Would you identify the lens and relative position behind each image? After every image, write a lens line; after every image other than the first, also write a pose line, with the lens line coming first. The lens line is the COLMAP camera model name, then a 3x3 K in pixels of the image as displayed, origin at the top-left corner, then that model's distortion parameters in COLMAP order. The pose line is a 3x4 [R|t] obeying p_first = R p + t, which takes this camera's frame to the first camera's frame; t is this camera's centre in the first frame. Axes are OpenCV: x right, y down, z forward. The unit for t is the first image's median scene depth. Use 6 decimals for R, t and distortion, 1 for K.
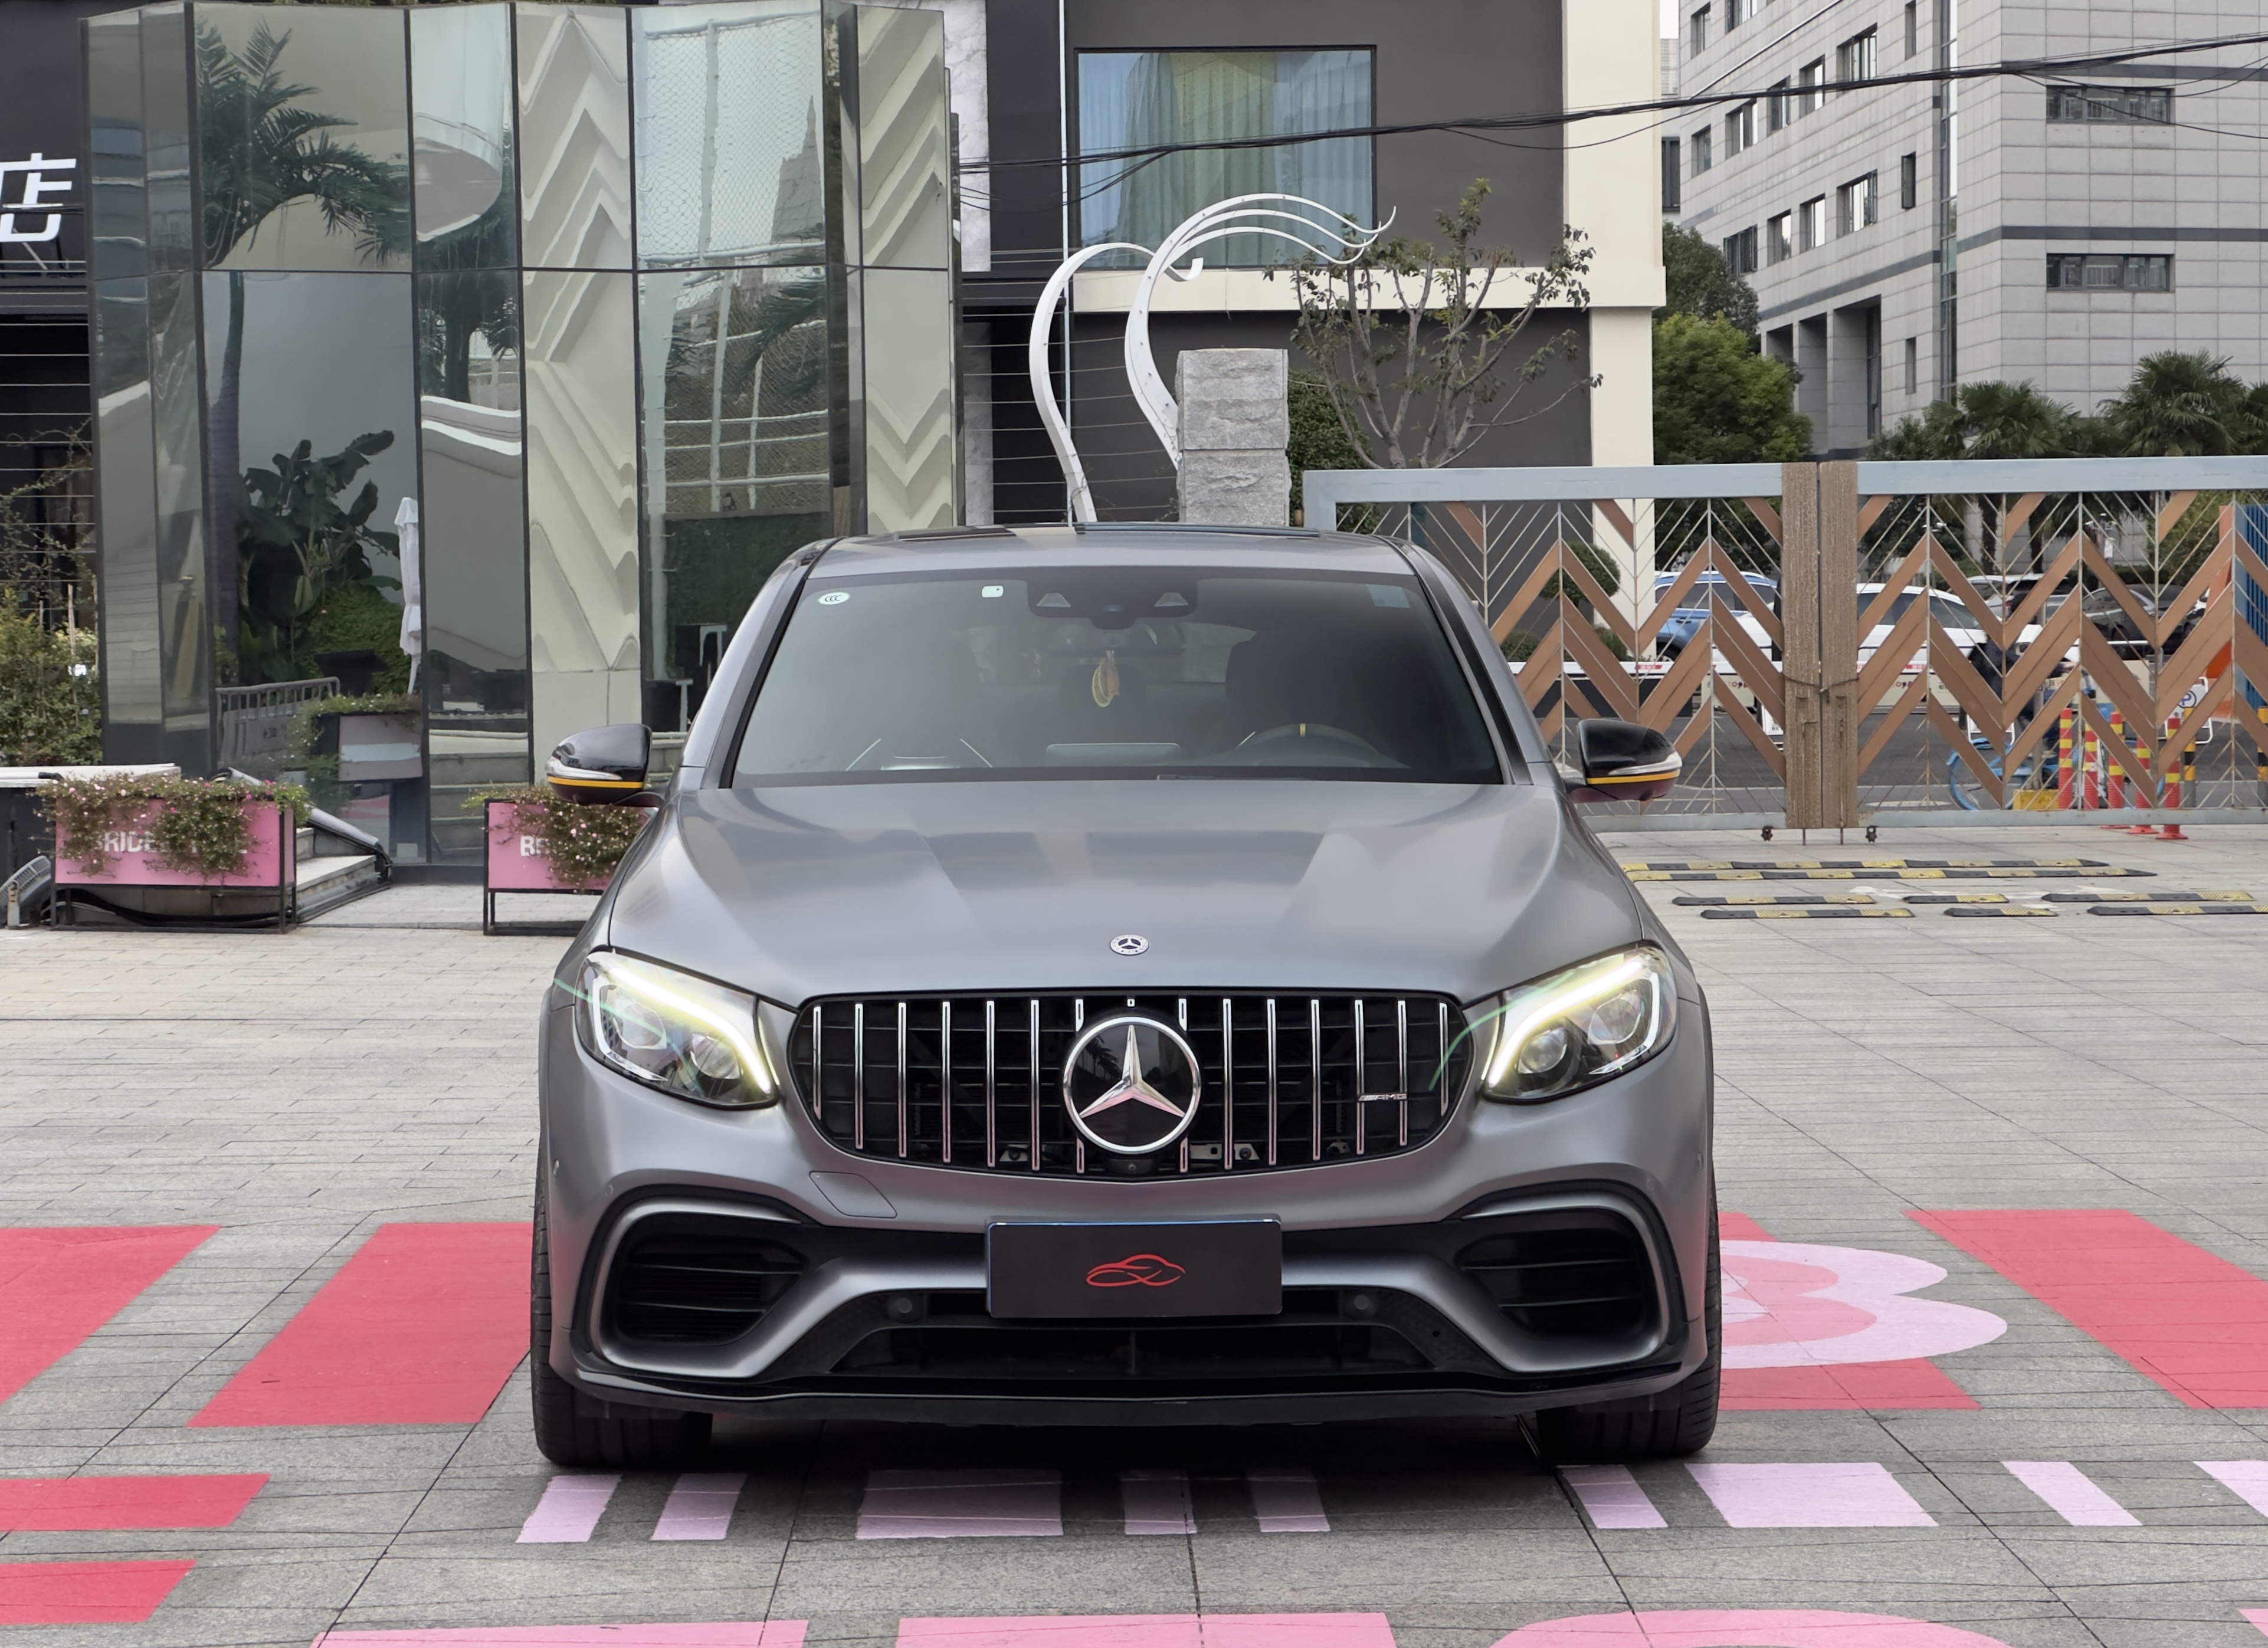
lens RADIAL K [[5067.7, 0, 1134.0], [0, 5067.7, 824.0], [0, 0, 1]] dist [0.046284, 0.131317]
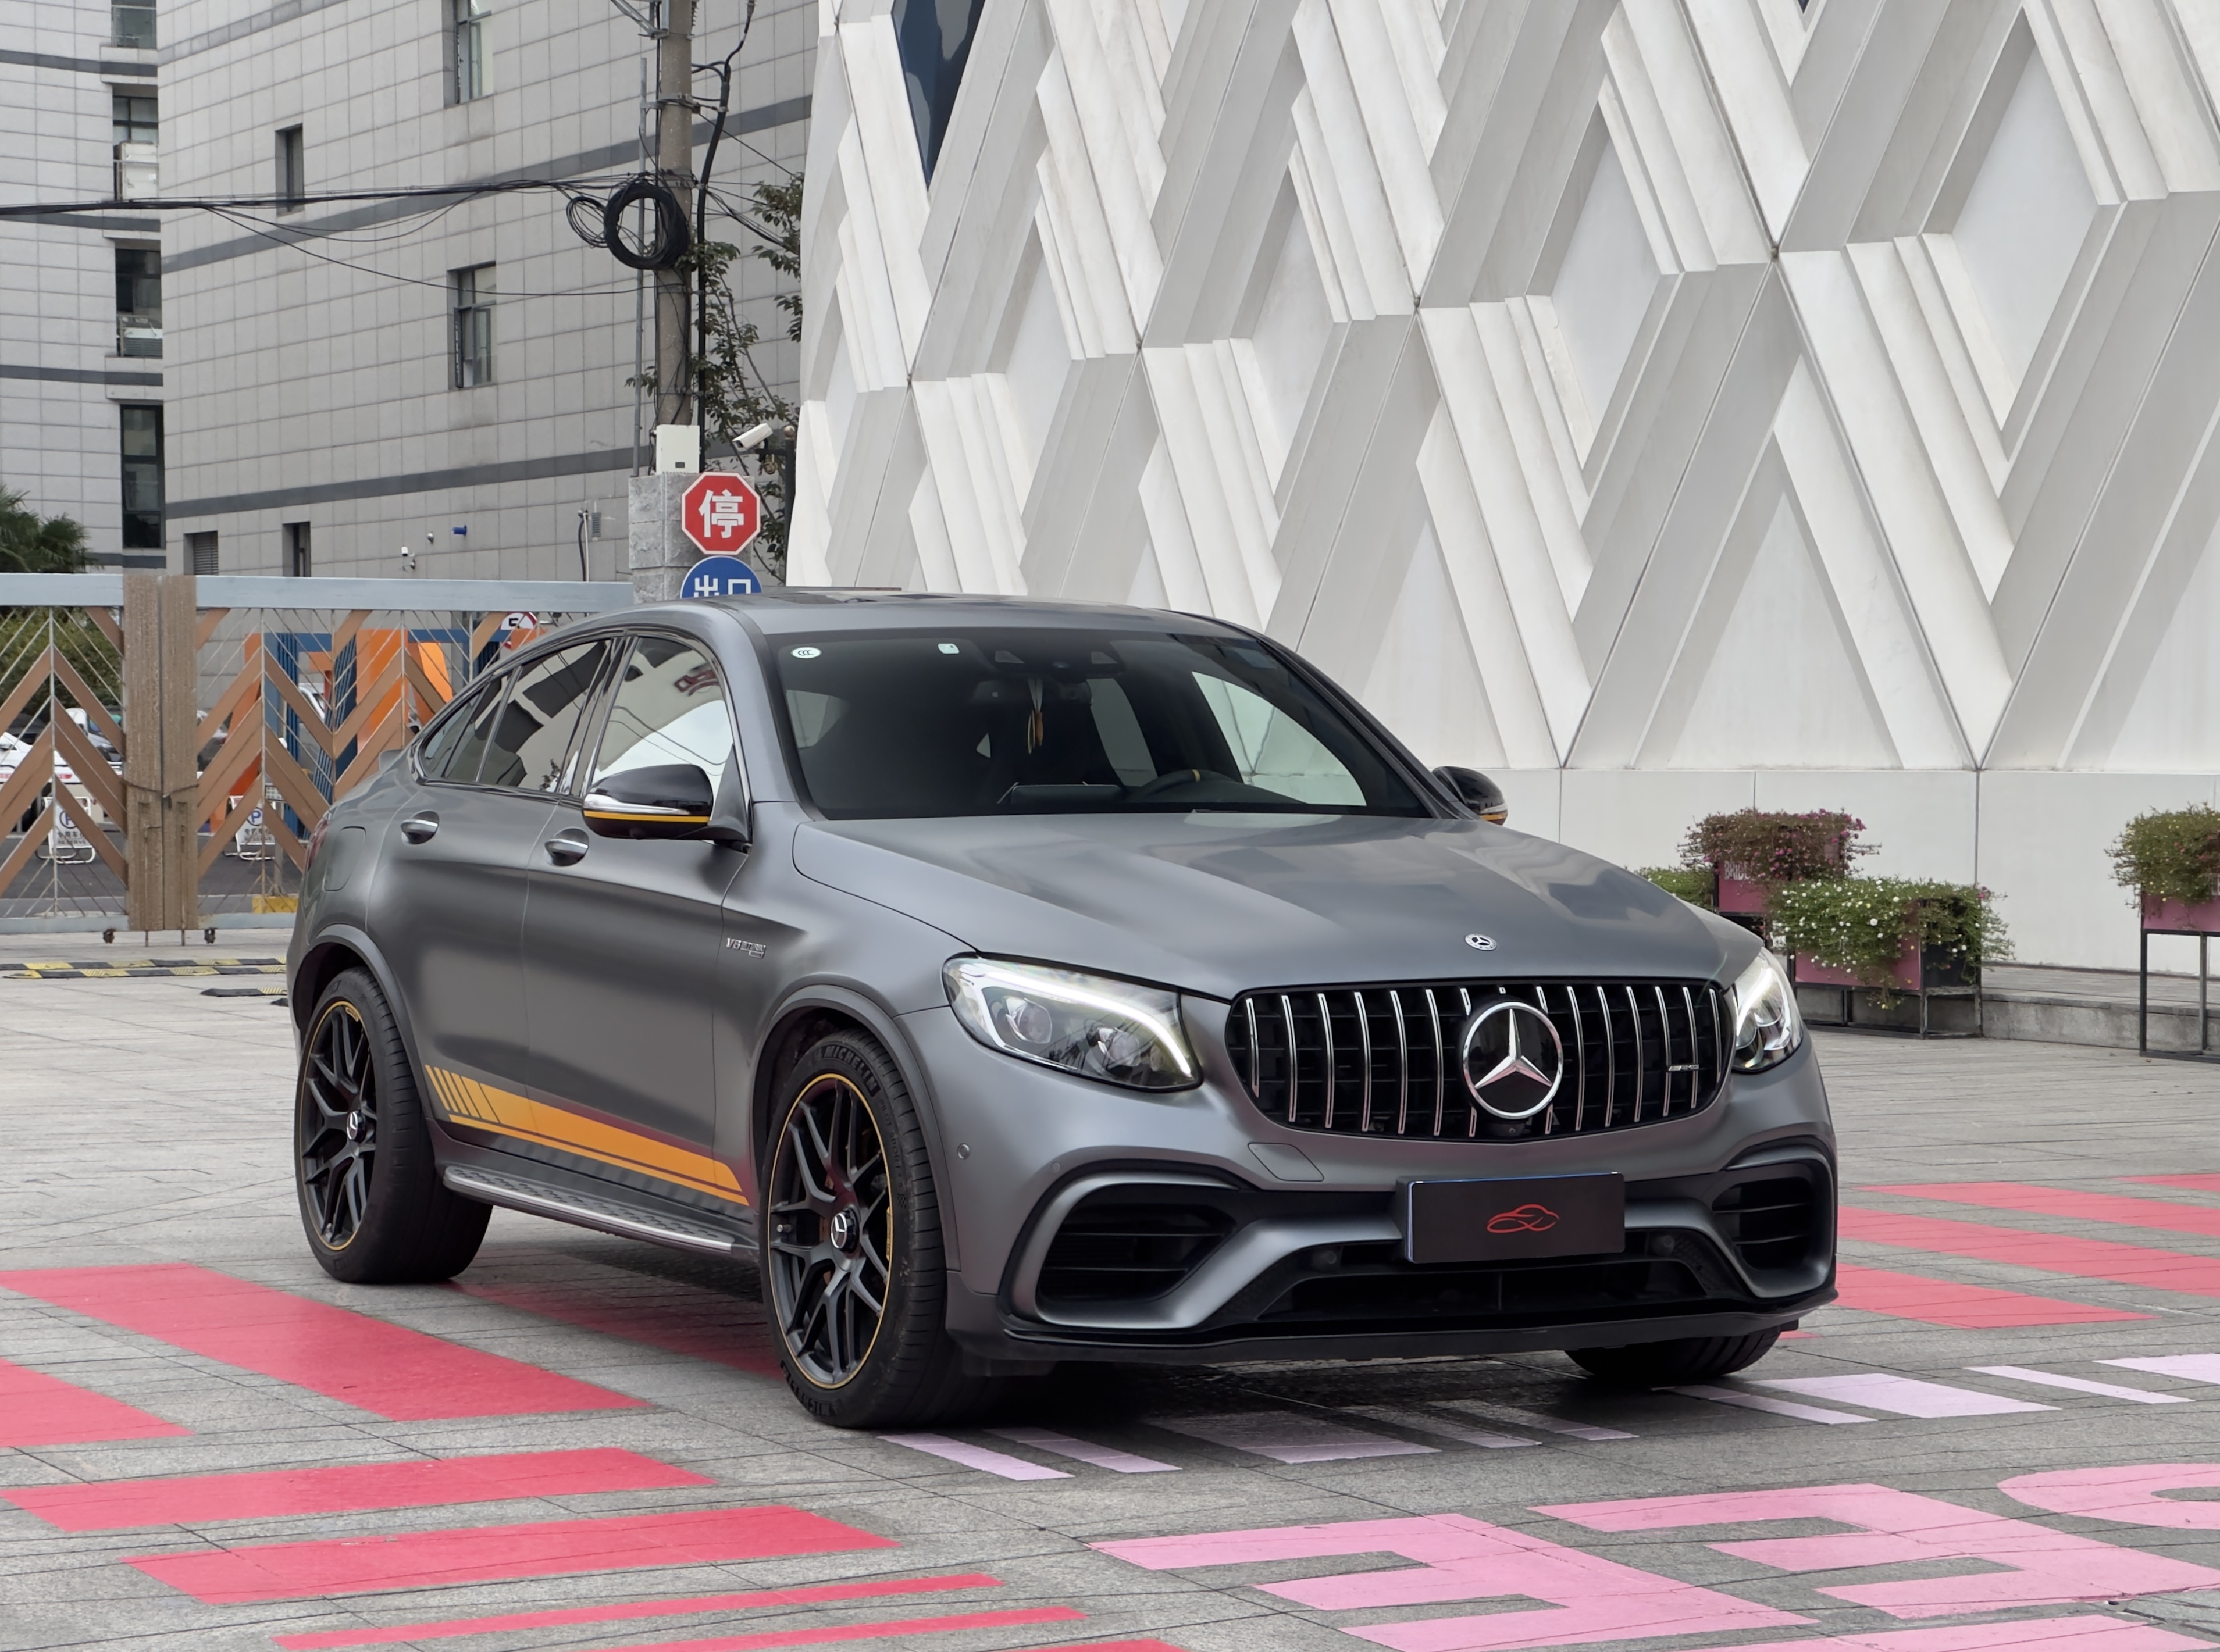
lens RADIAL K [[5042.6, 0, 1110.0], [0, 5042.6, 826.0], [0, 0, 1]] dist [0.013465, 0.333388]
pose [[0.890765, 0.003421, 0.454451, -0.605728], [0.008710, 0.999660, -0.024597, 0.024961], [-0.454380, 0.025868, 0.890432, 0.004125]]
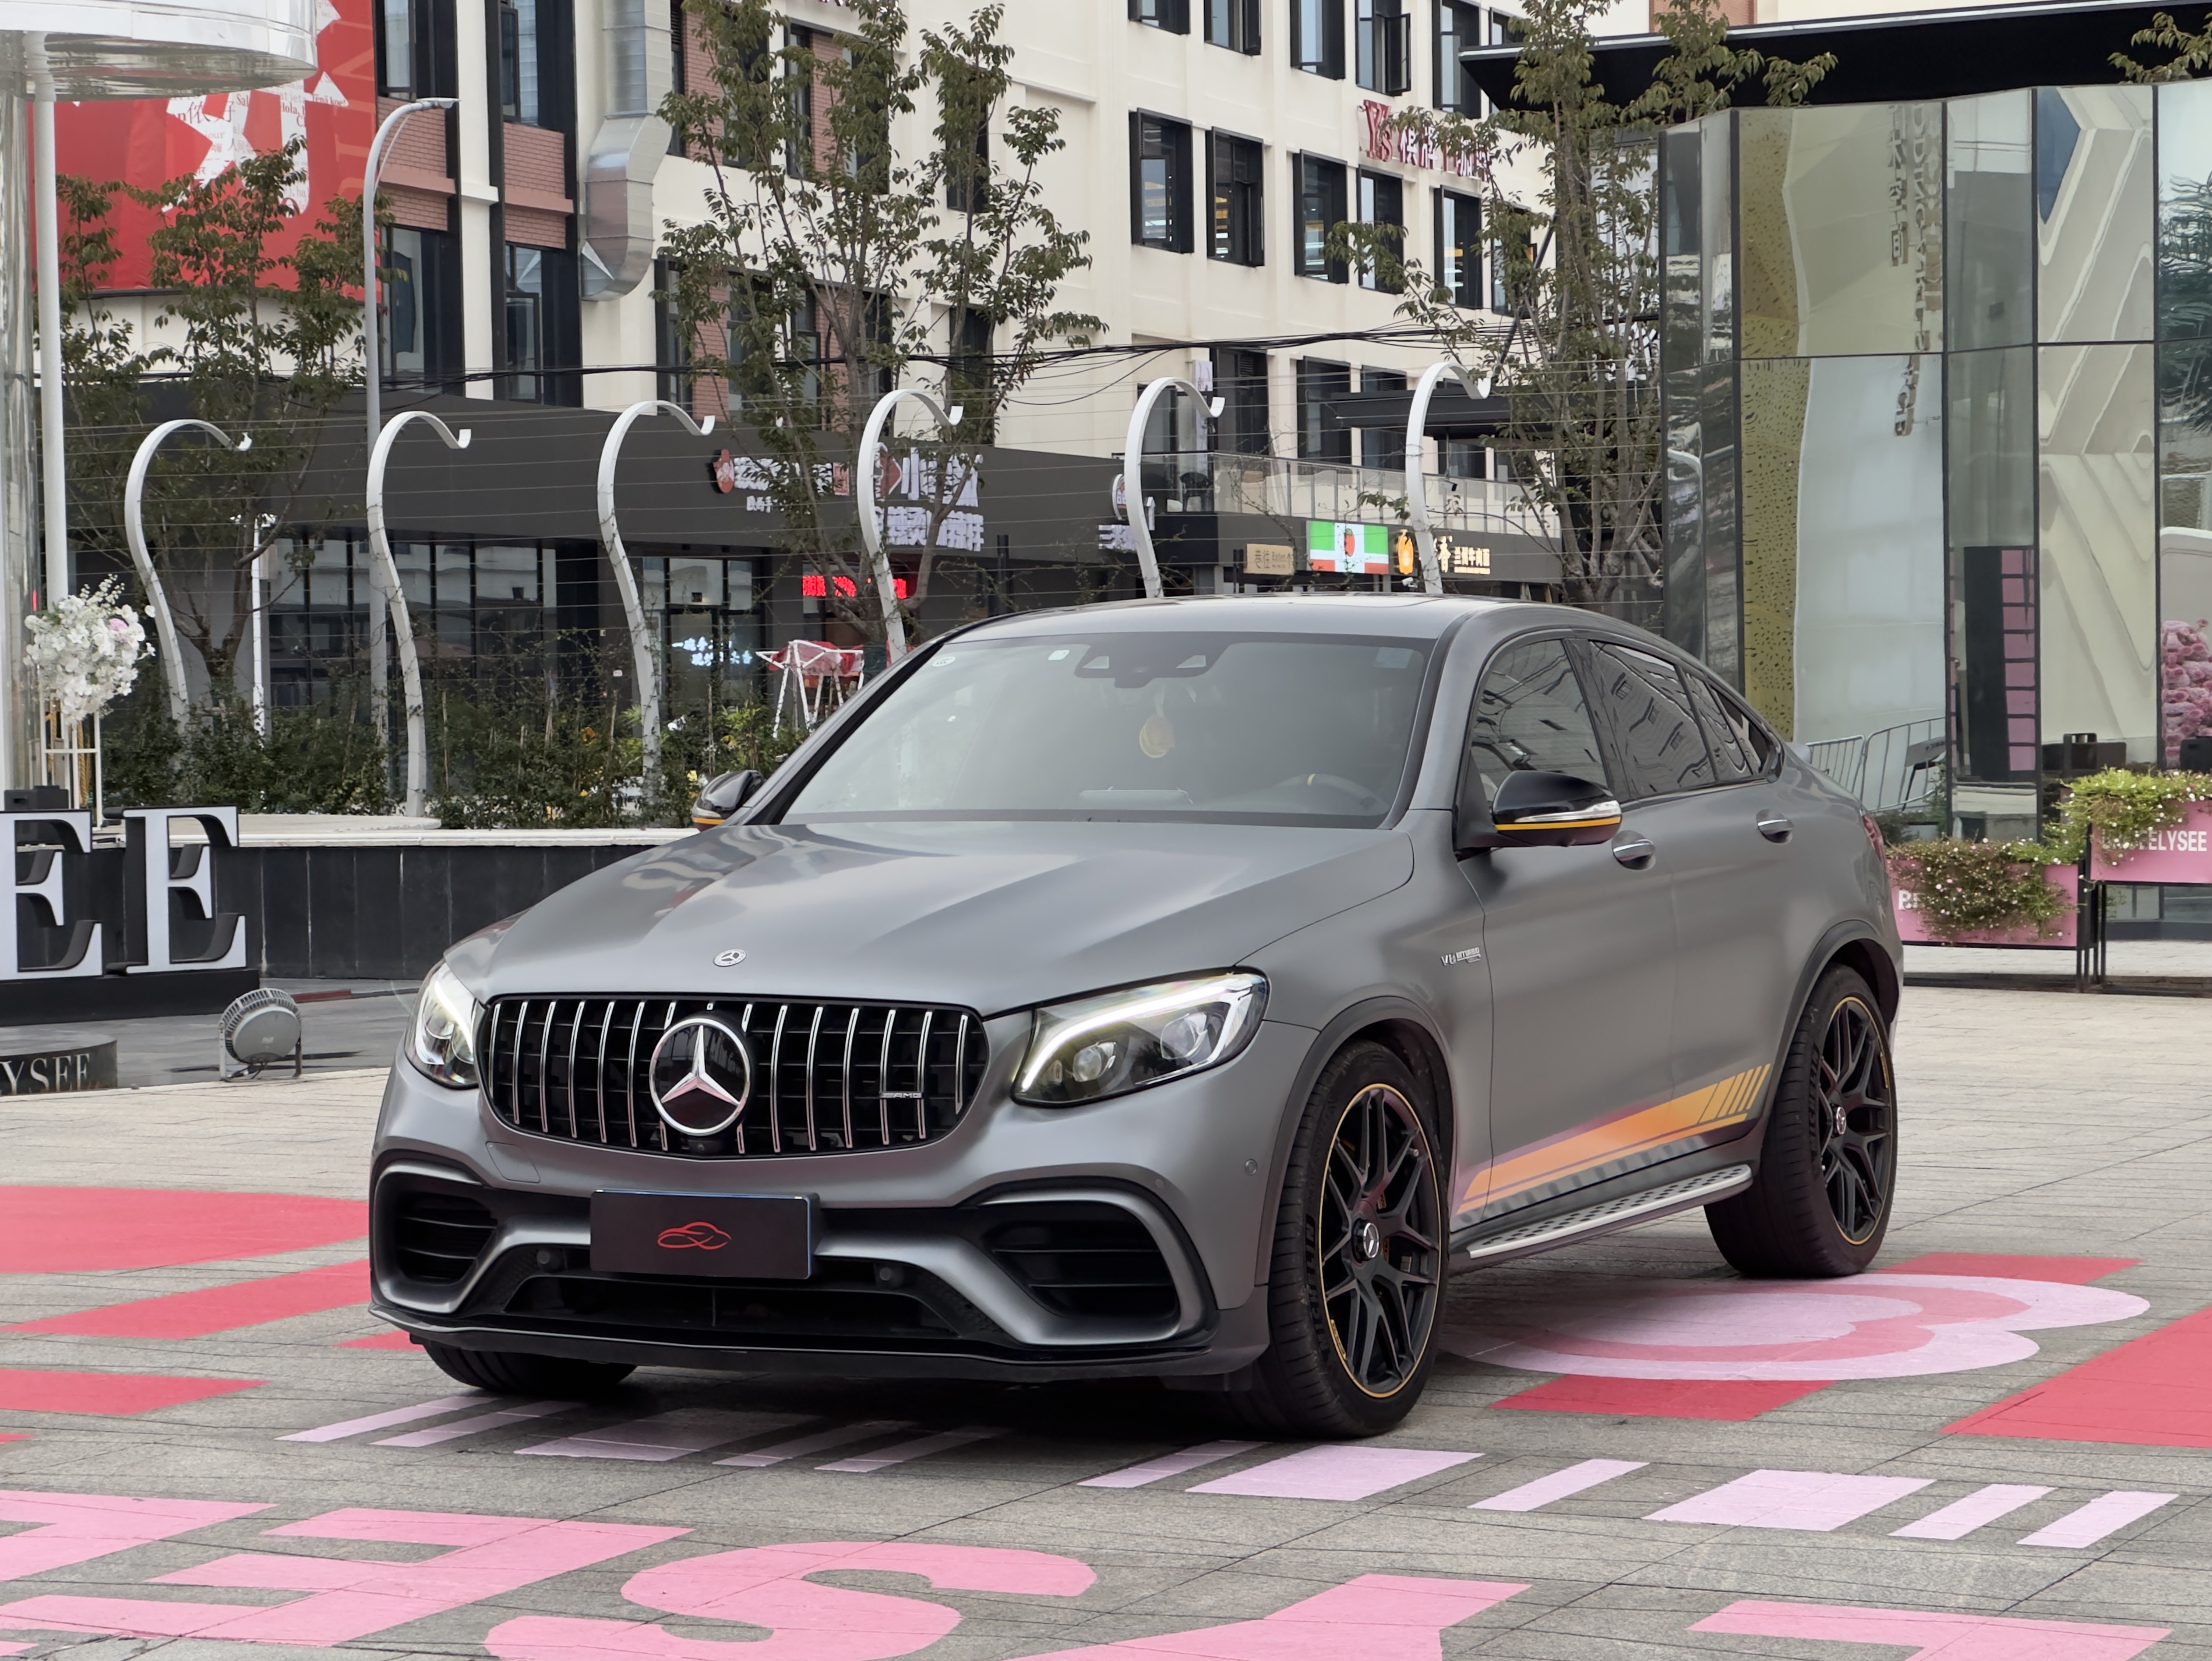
lens RADIAL K [[5004.6, 0, 1106.0], [0, 5004.6, 830.5], [0, 0, 1]] dist [0.087018, 0.713126]
pose [[0.900978, 0.011094, -0.433722, 0.577925], [-0.015974, 0.999843, -0.007609, 0.001967], [0.433570, 0.013784, 0.901015, -0.001428]]
